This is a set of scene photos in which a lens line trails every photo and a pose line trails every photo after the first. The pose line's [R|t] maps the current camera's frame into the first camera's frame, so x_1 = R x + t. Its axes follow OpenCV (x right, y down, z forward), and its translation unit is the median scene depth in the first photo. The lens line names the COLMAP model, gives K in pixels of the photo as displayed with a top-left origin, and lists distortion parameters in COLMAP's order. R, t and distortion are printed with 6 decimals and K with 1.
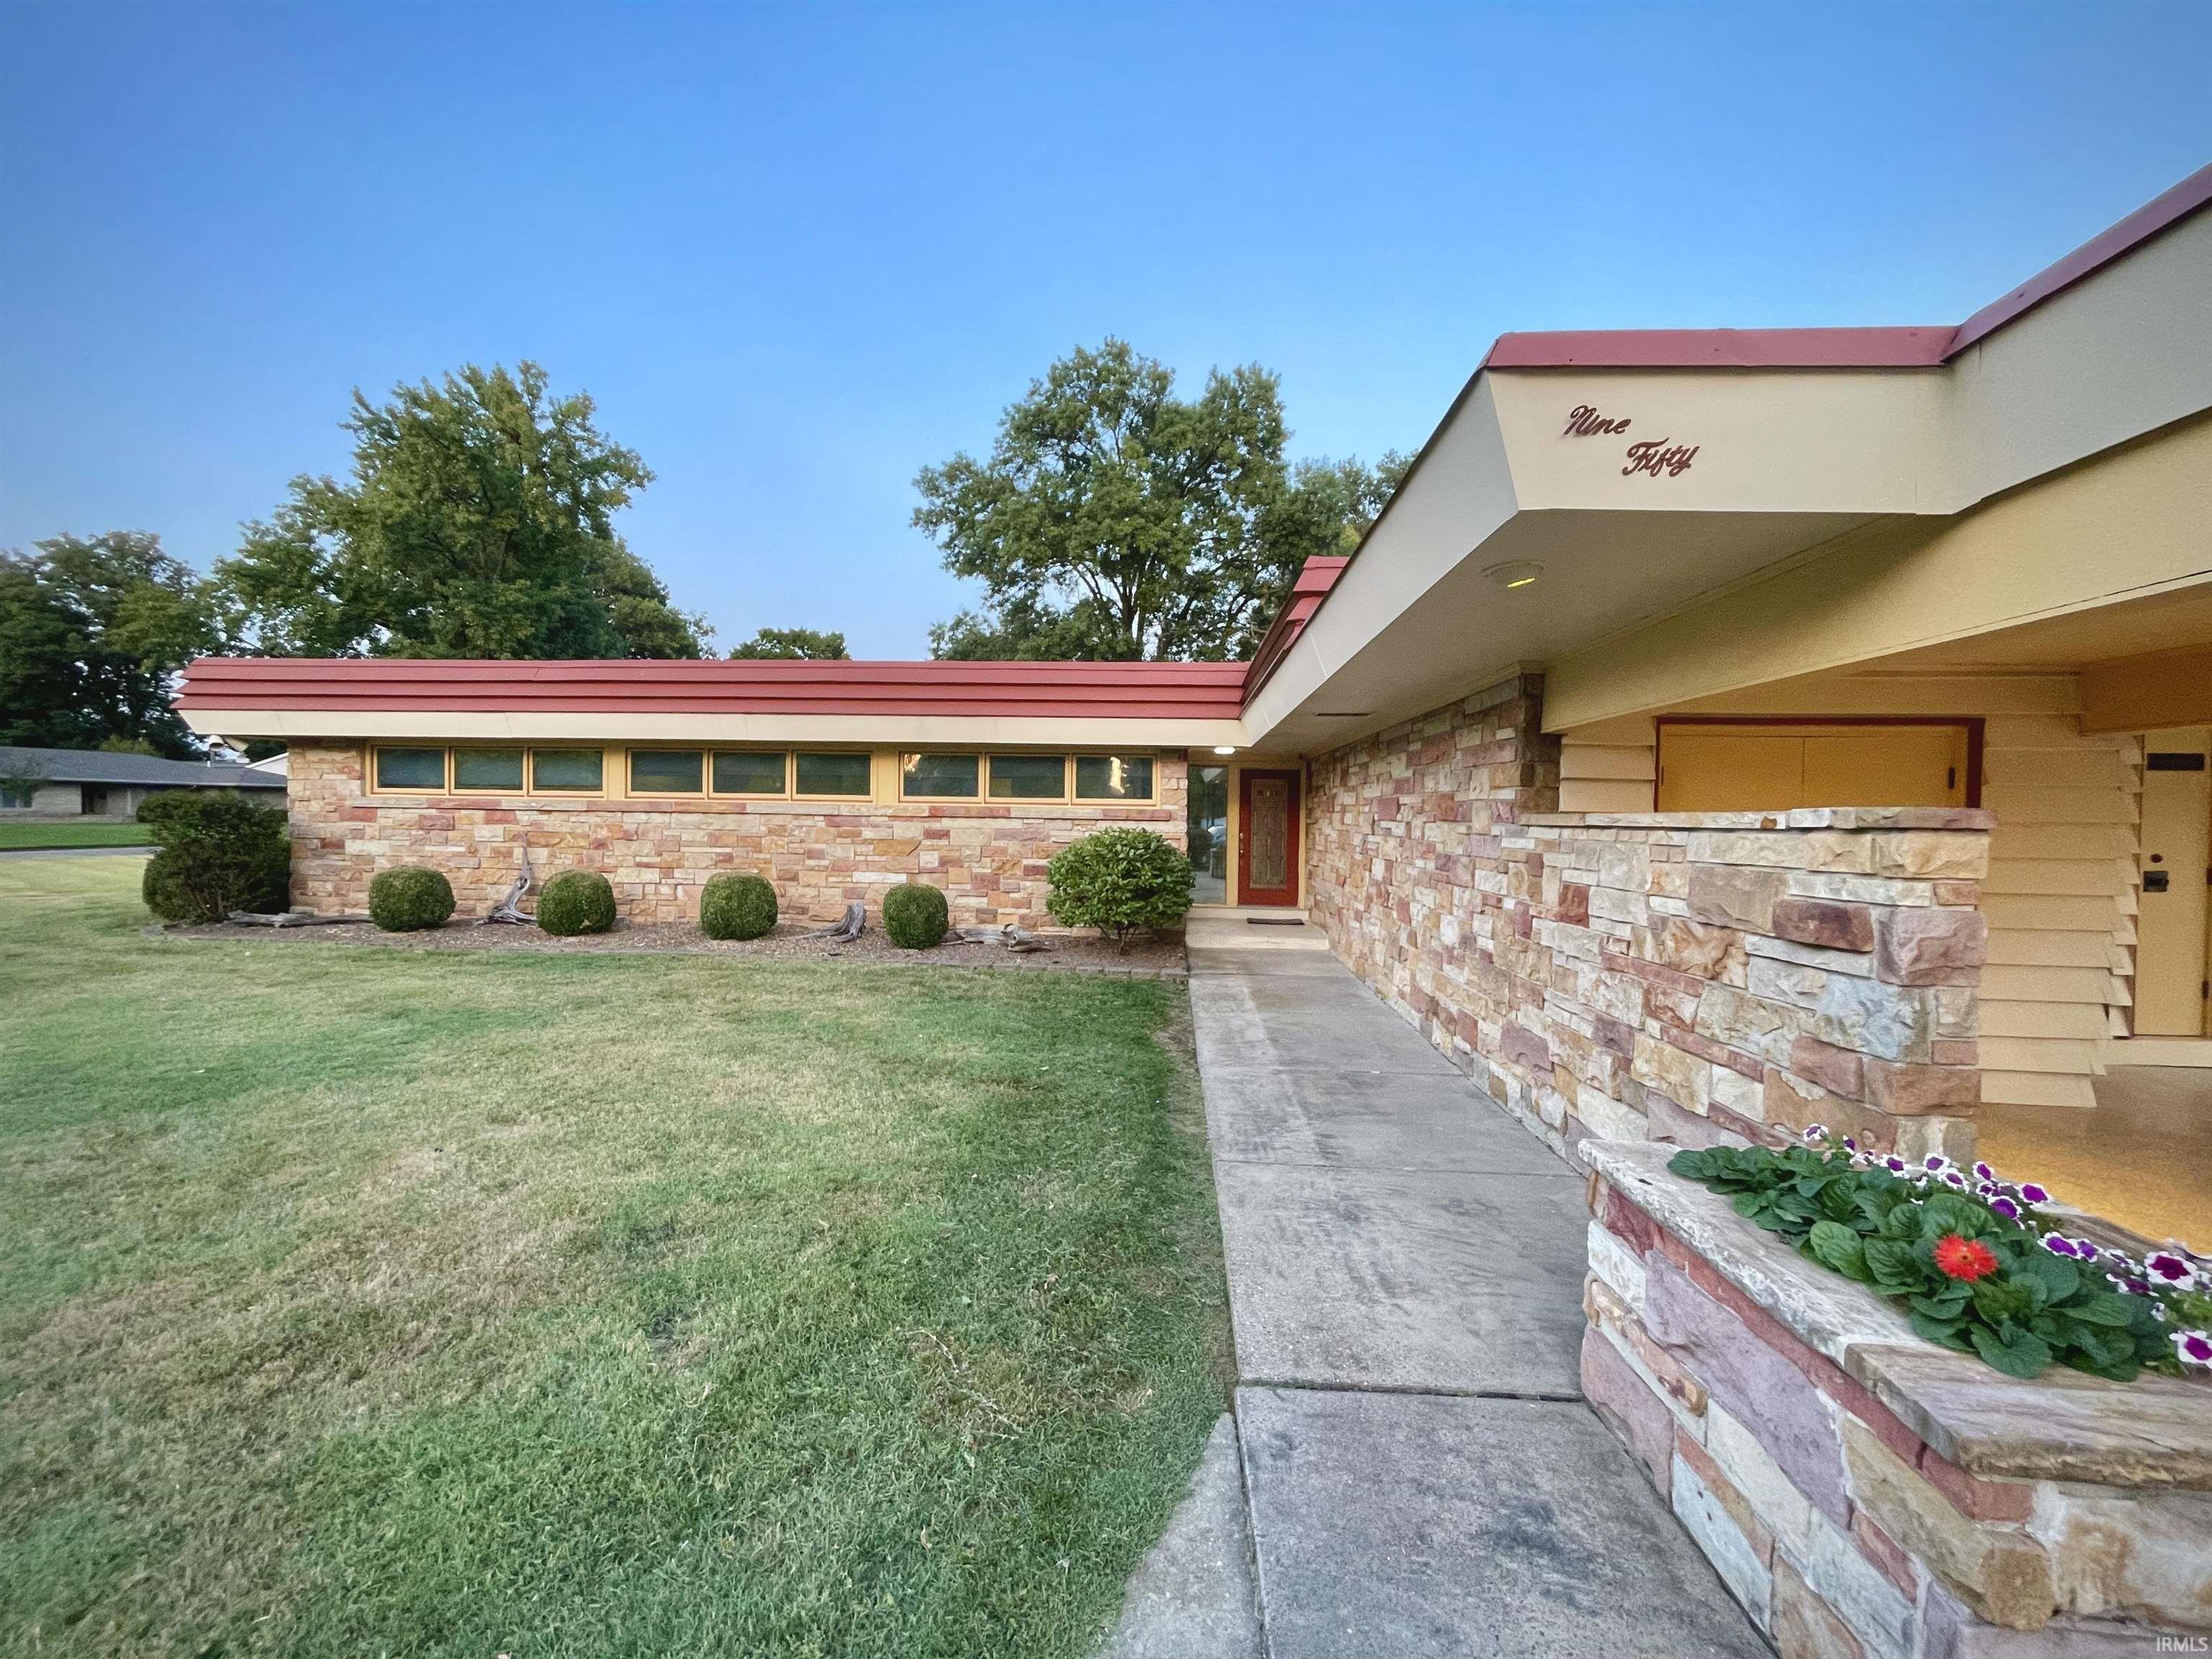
lens RADIAL K [[895.3, 0, 1093.8], [0, 895.3, 831.3], [0, 0, 1]] dist [0.000494, 0.000203]
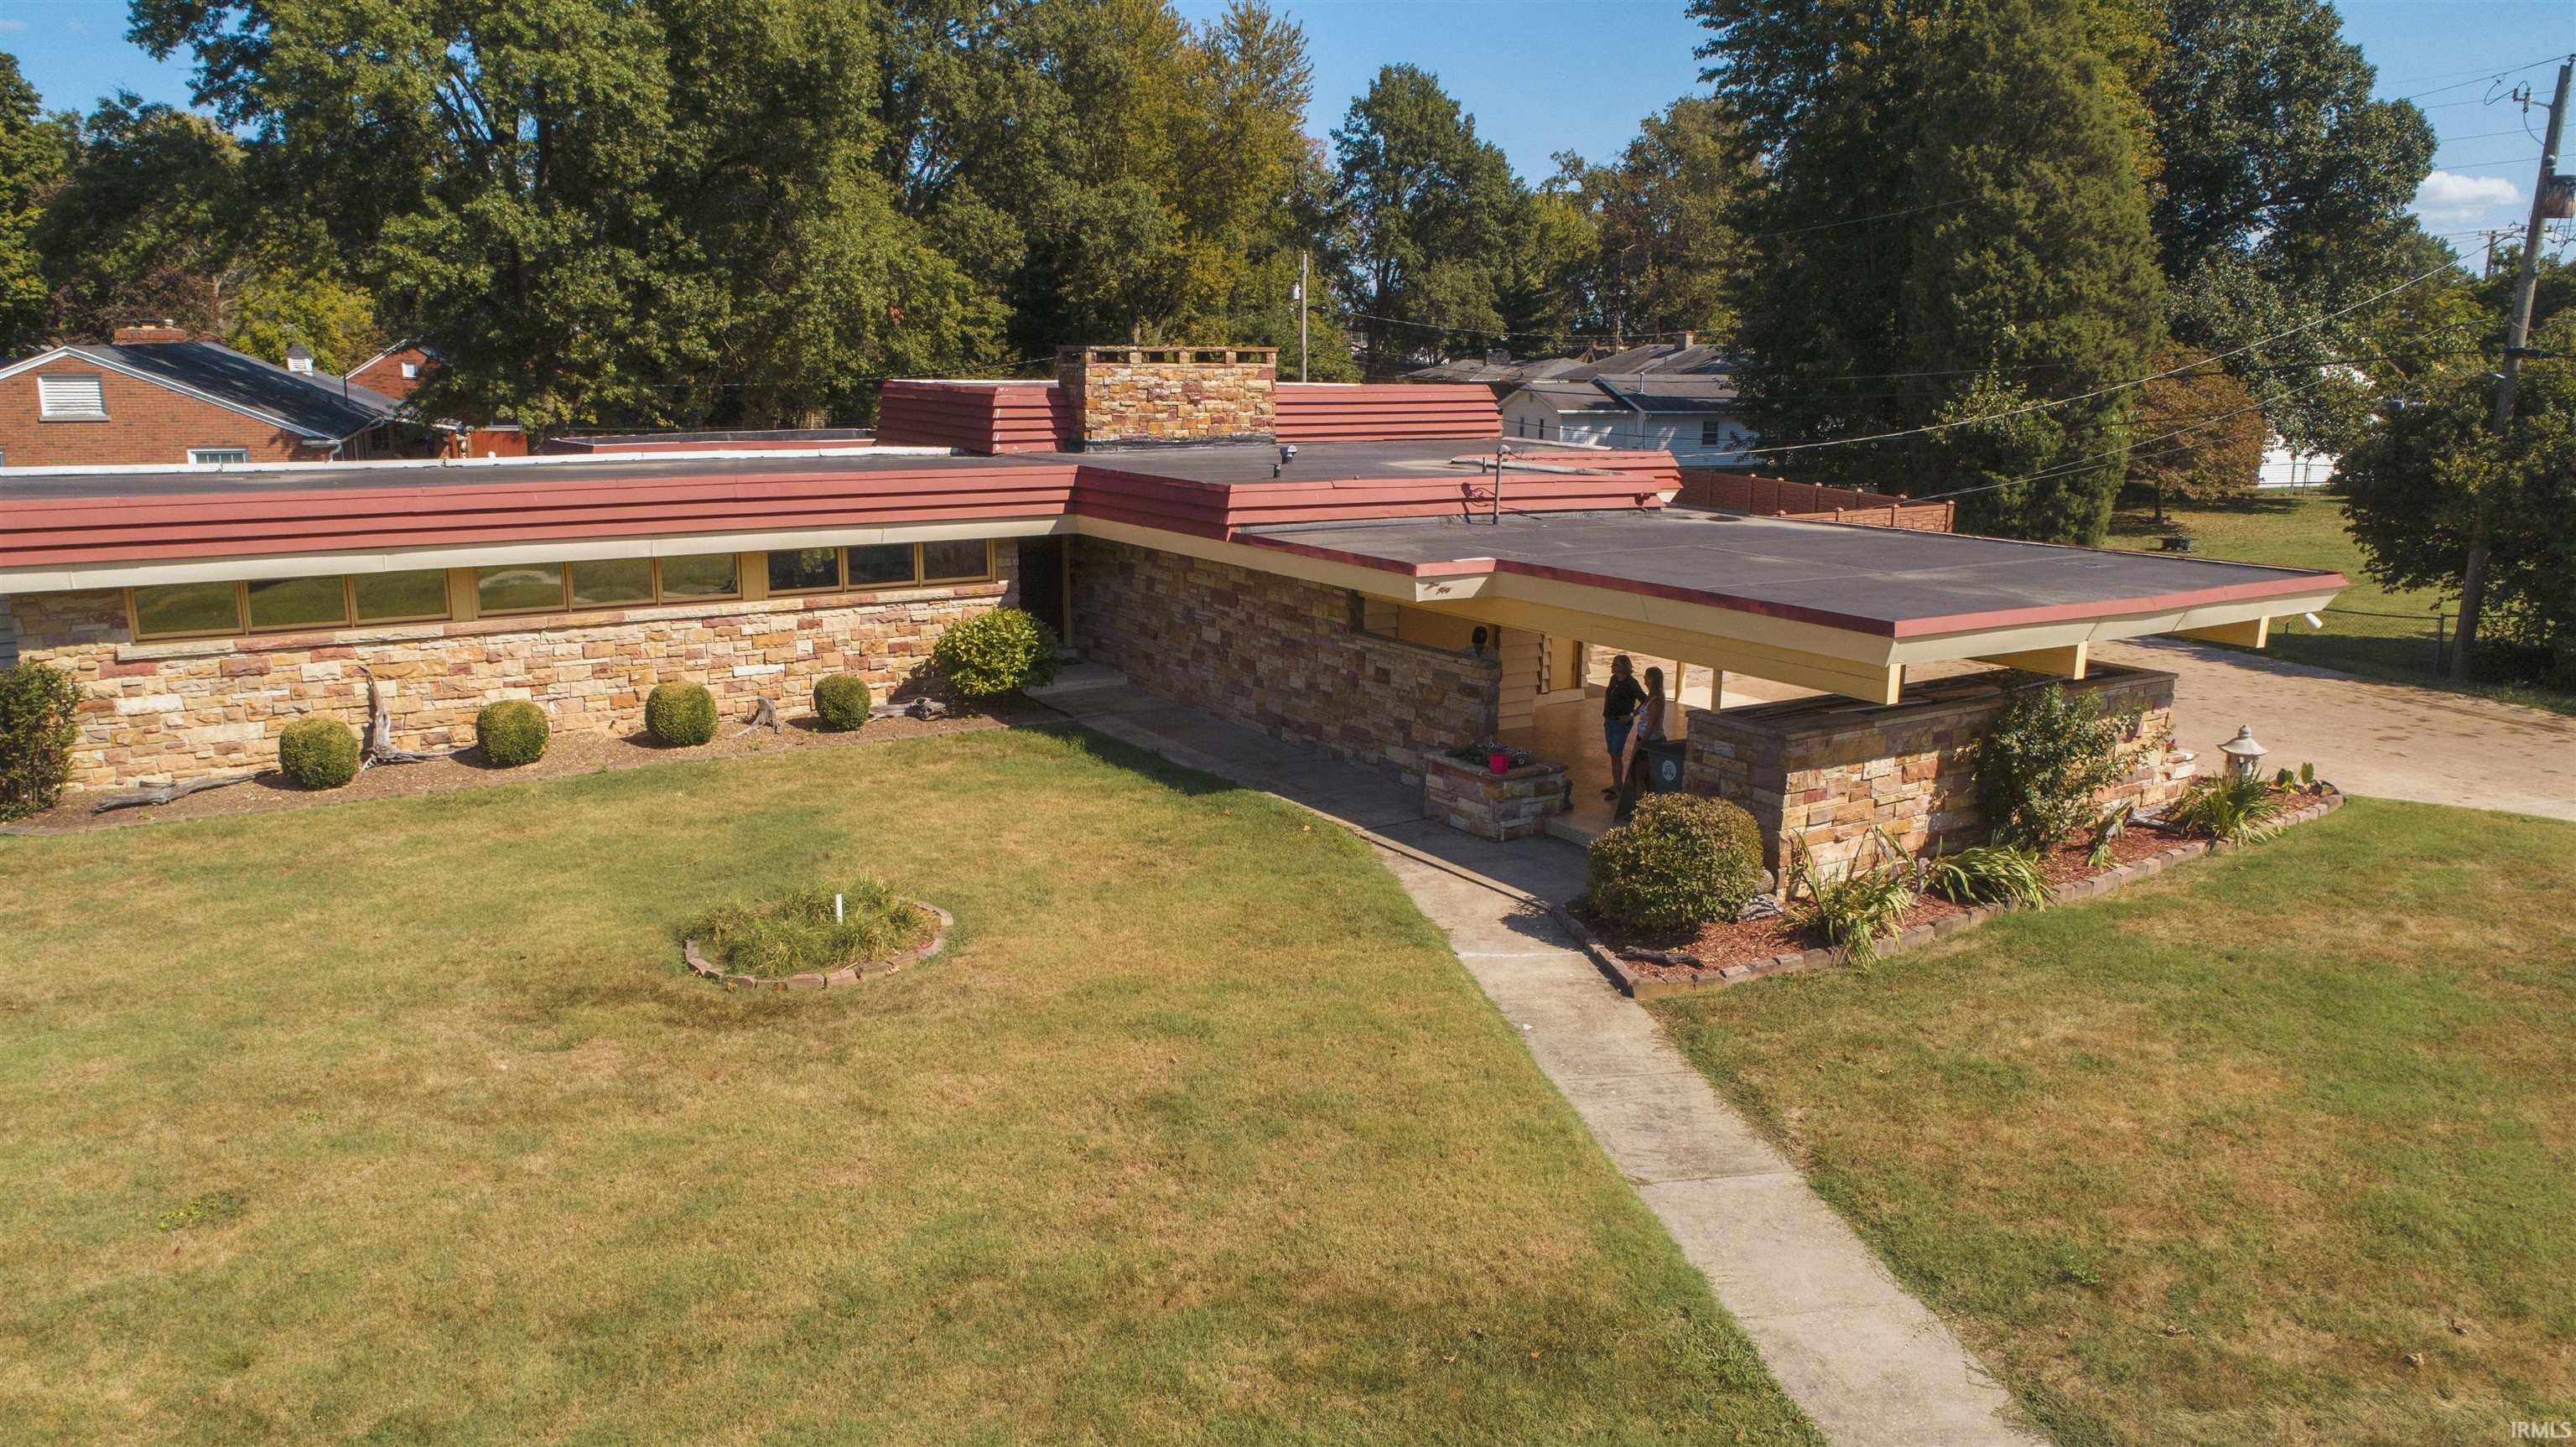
lens RADIAL K [[1746.8, 0, 1288.0], [0, 1746.8, 723.5], [0, 0, 1]] dist [-0.011677, 0.003653]
pose [[0.787870, -0.138673, 0.600026, -1.224978], [0.014613, 0.978254, 0.206897, -0.374836], [-0.615669, -0.154239, 0.772763, -1.231646]]
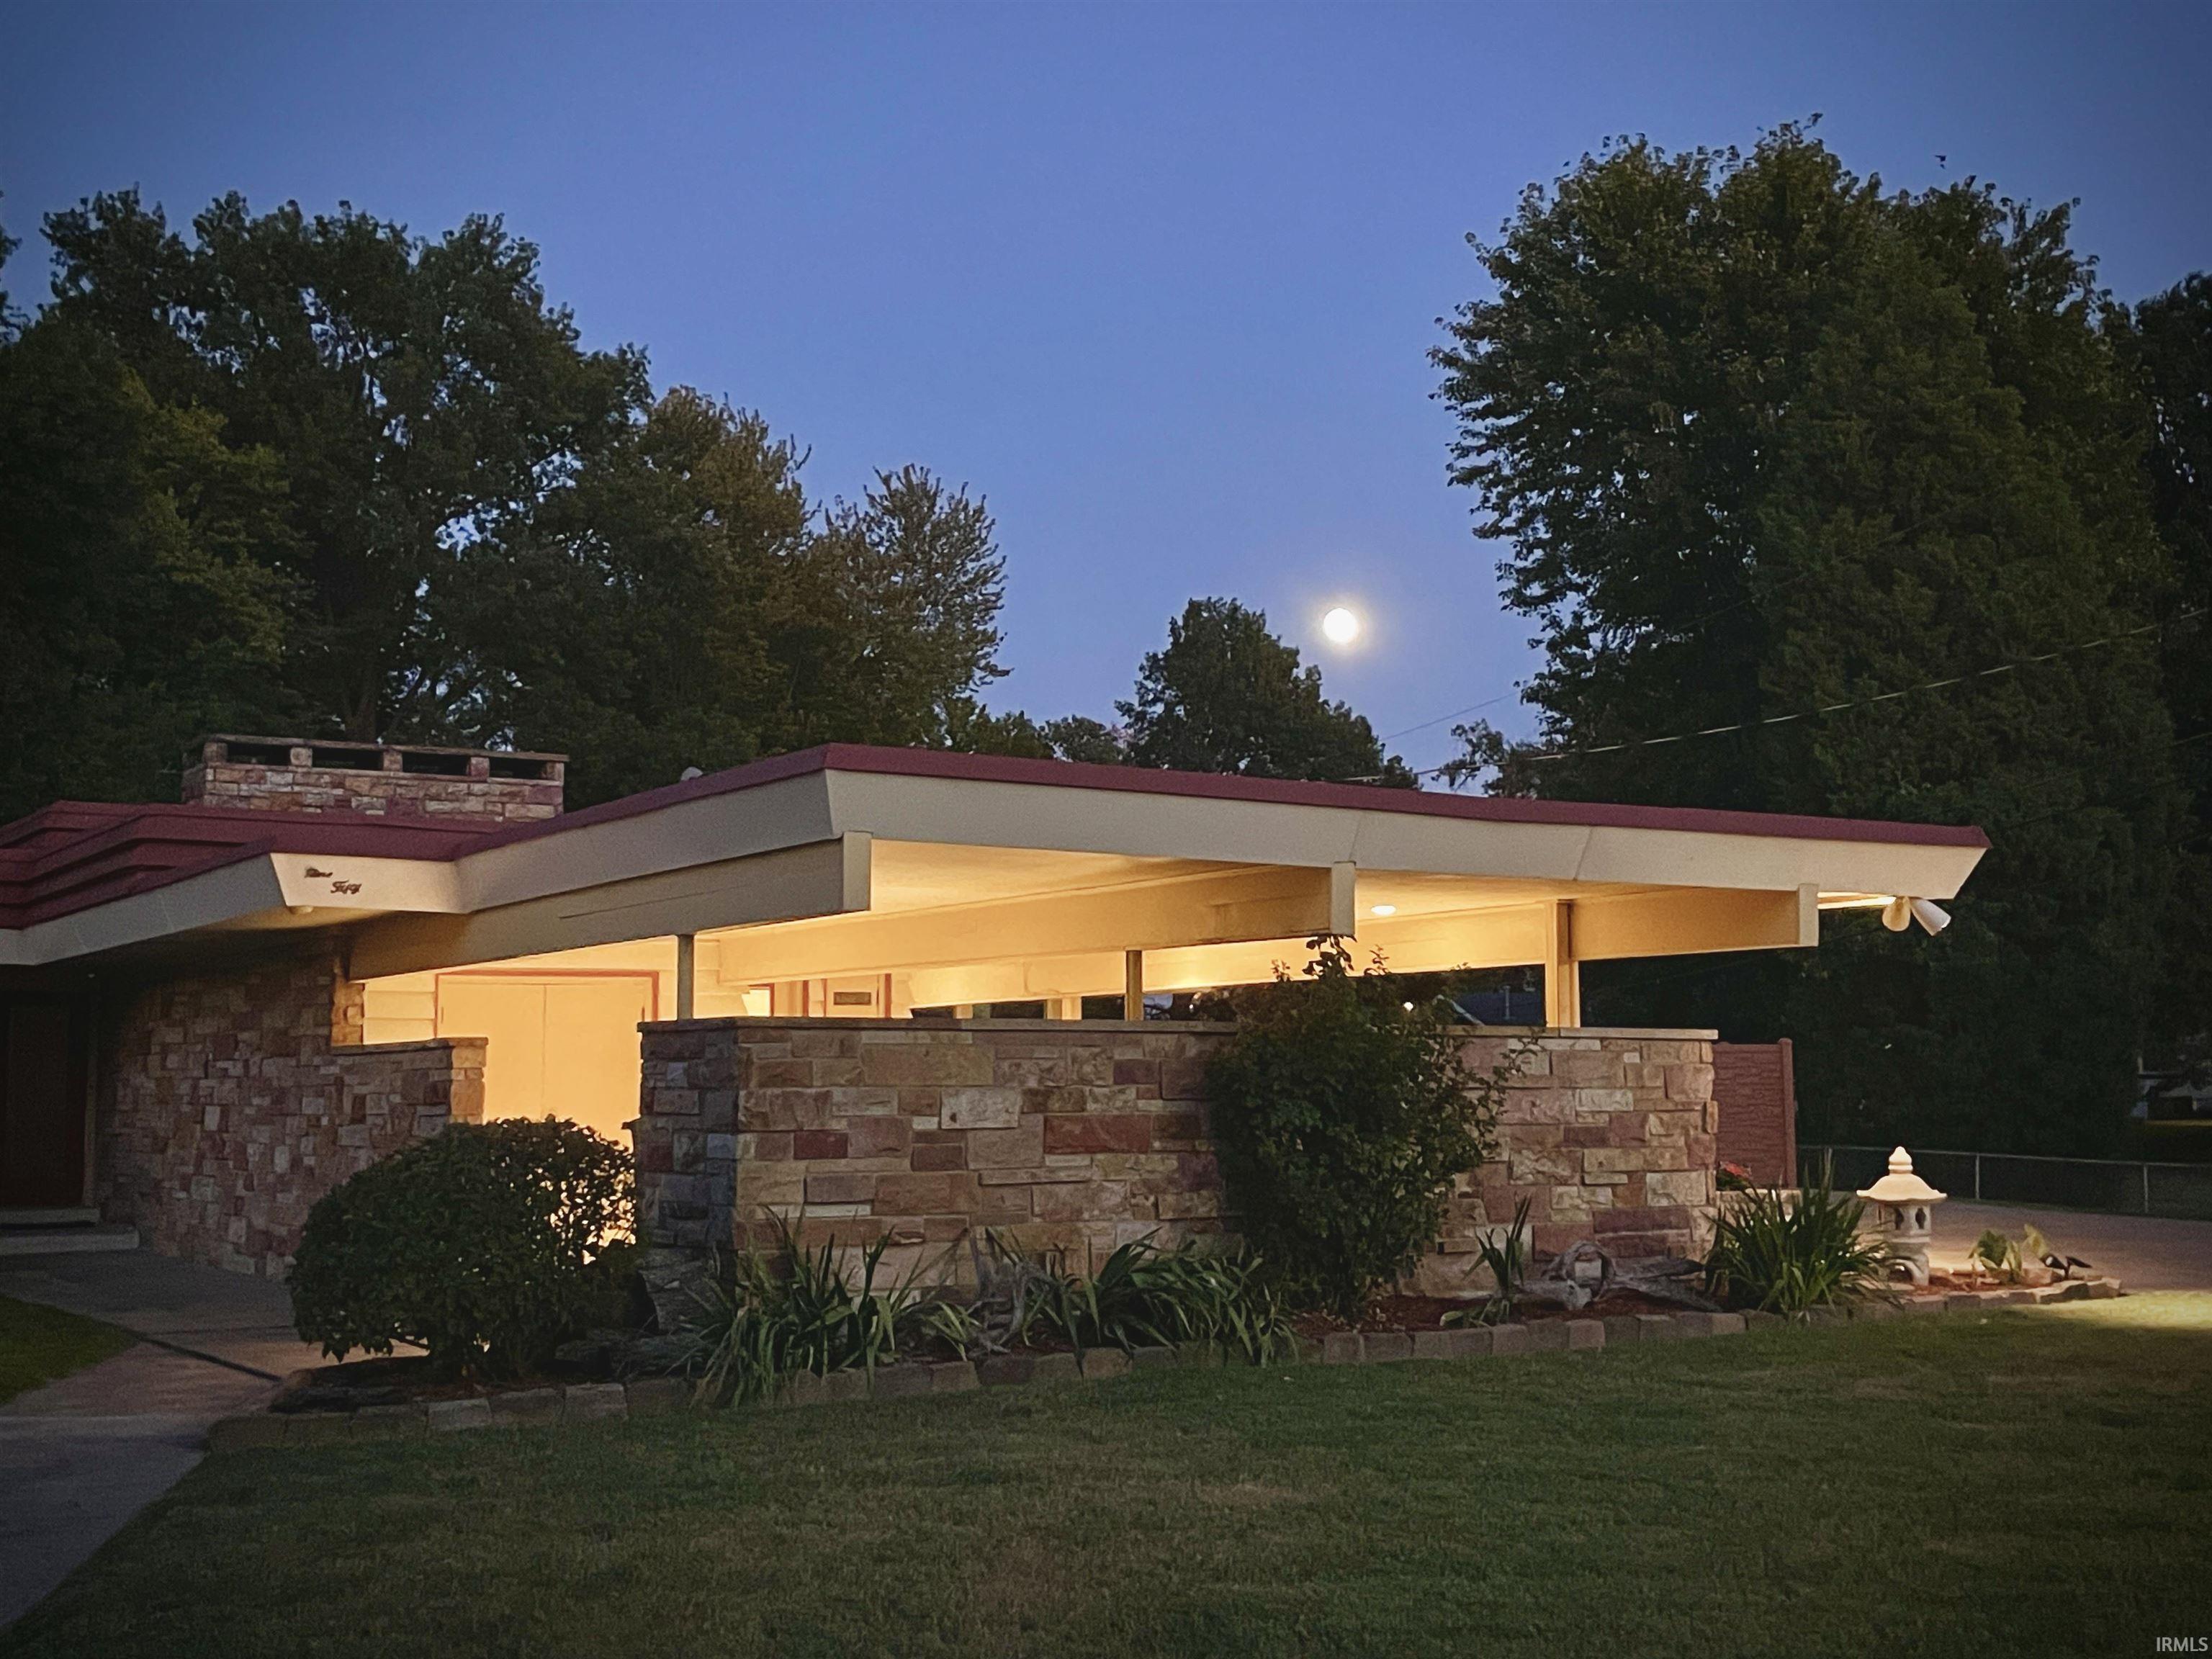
lens RADIAL K [[2691.7, 0, 1095.8], [0, 2691.7, 795.8], [0, 0, 1]] dist [0.167972, -0.547945]
pose [[0.809235, 0.043256, 0.585891, -0.485399], [0.029282, 0.993076, -0.113762, 0.051809], [-0.586756, 0.109216, 0.802365, -1.460791]]
